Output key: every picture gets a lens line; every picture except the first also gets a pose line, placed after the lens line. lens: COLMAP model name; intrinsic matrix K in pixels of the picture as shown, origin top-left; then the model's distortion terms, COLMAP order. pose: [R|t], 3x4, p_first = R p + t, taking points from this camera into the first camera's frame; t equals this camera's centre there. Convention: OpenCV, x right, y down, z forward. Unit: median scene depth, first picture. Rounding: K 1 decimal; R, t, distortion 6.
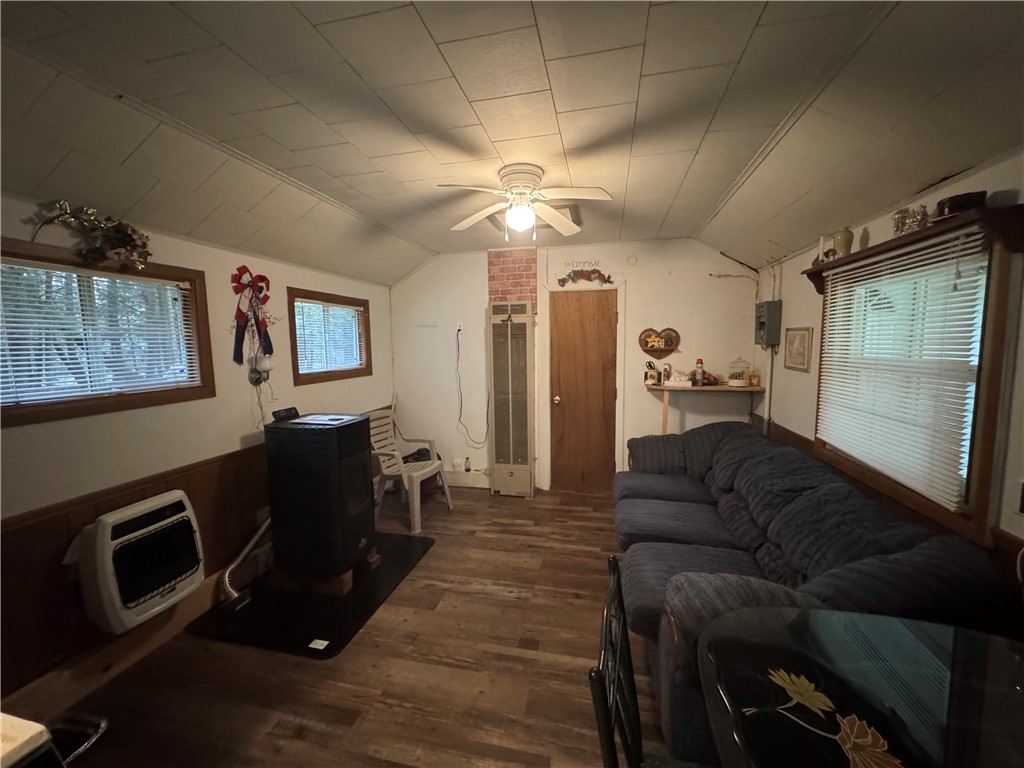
lens RADIAL K [[408.3, 0, 511.4], [0, 408.3, 381.6], [0, 0, 1]] dist [-0.002262, 0.000555]
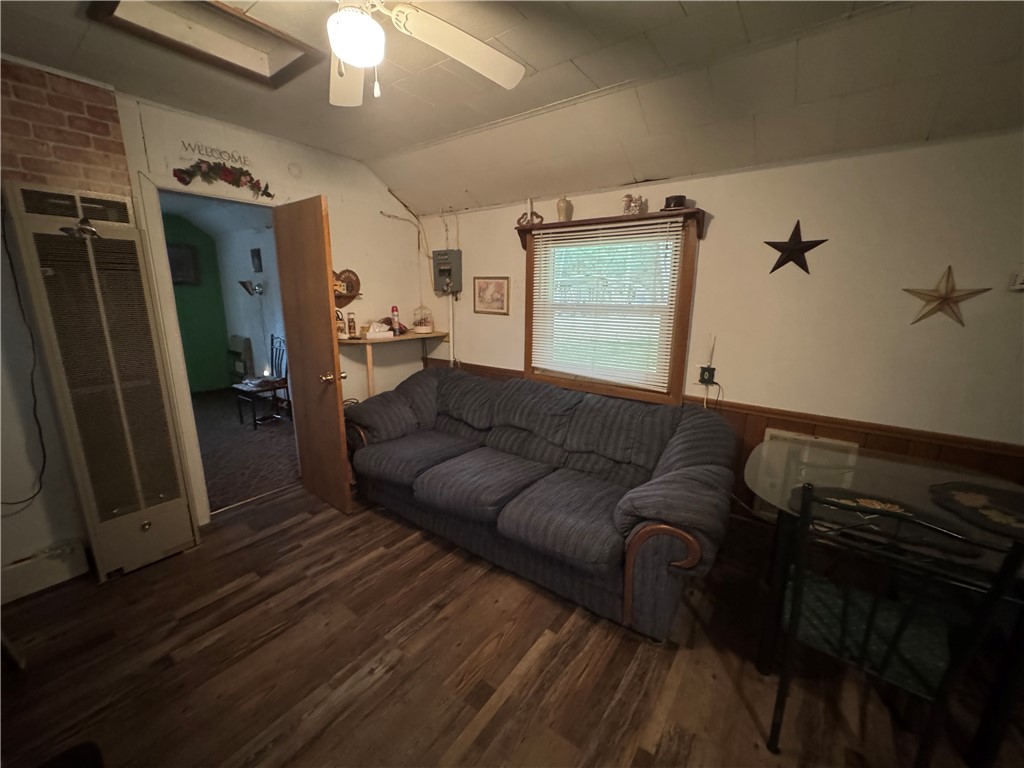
lens RADIAL K [[408.3, 0, 511.5], [0, 408.3, 382.9], [0, 0, 1]] dist [-0.002262, 0.000555]
pose [[0.402553, -0.182014, 0.897119, -0.303795], [0.070837, 0.983288, 0.167711, -0.021898], [-0.912652, -0.003964, 0.408719, 0.394951]]
